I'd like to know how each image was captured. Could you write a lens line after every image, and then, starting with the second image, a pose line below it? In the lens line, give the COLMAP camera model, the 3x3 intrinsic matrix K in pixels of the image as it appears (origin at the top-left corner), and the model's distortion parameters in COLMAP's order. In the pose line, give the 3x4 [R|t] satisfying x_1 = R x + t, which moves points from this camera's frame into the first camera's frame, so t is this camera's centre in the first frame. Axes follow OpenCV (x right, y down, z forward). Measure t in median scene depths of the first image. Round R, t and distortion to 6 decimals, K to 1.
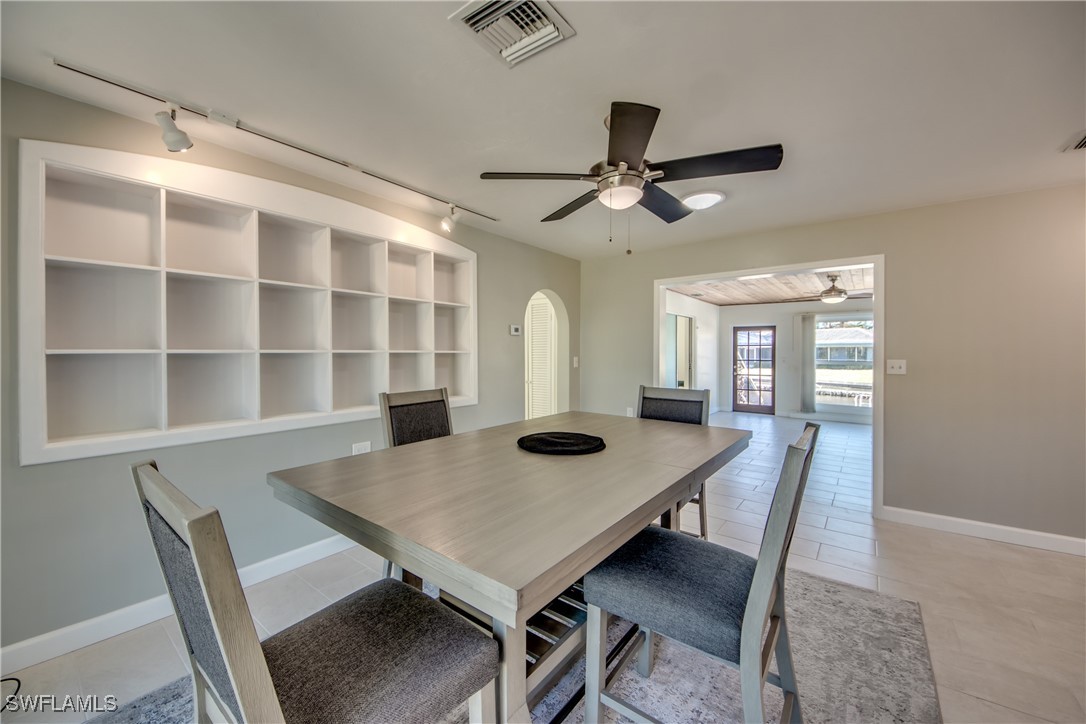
lens RADIAL K [[430.0, 0, 541.7], [0, 430.0, 356.8], [0, 0, 1]] dist [0.000761, -0.008548]
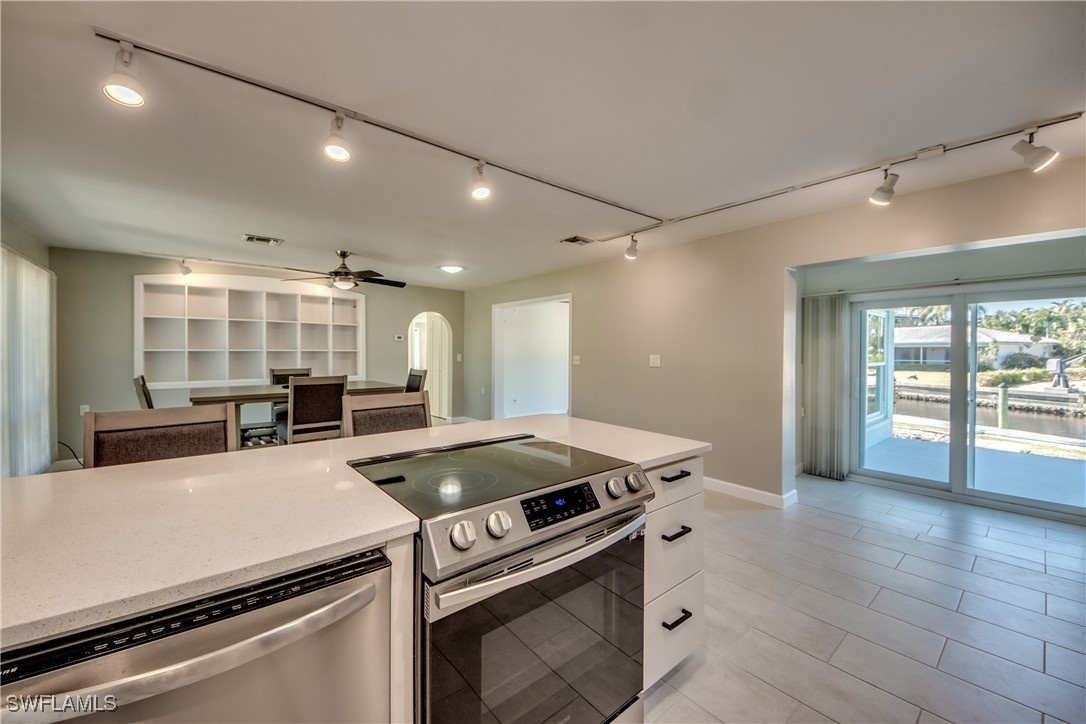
lens RADIAL K [[427.3, 0, 546.5], [0, 427.3, 345.7], [0, 0, 1]] dist [0.001812, -0.004336]
pose [[0.976083, -0.001225, -0.217395, 1.232746], [-0.004078, 0.999705, -0.023946, 0.009181], [0.217360, 0.024260, 0.975790, -0.701956]]
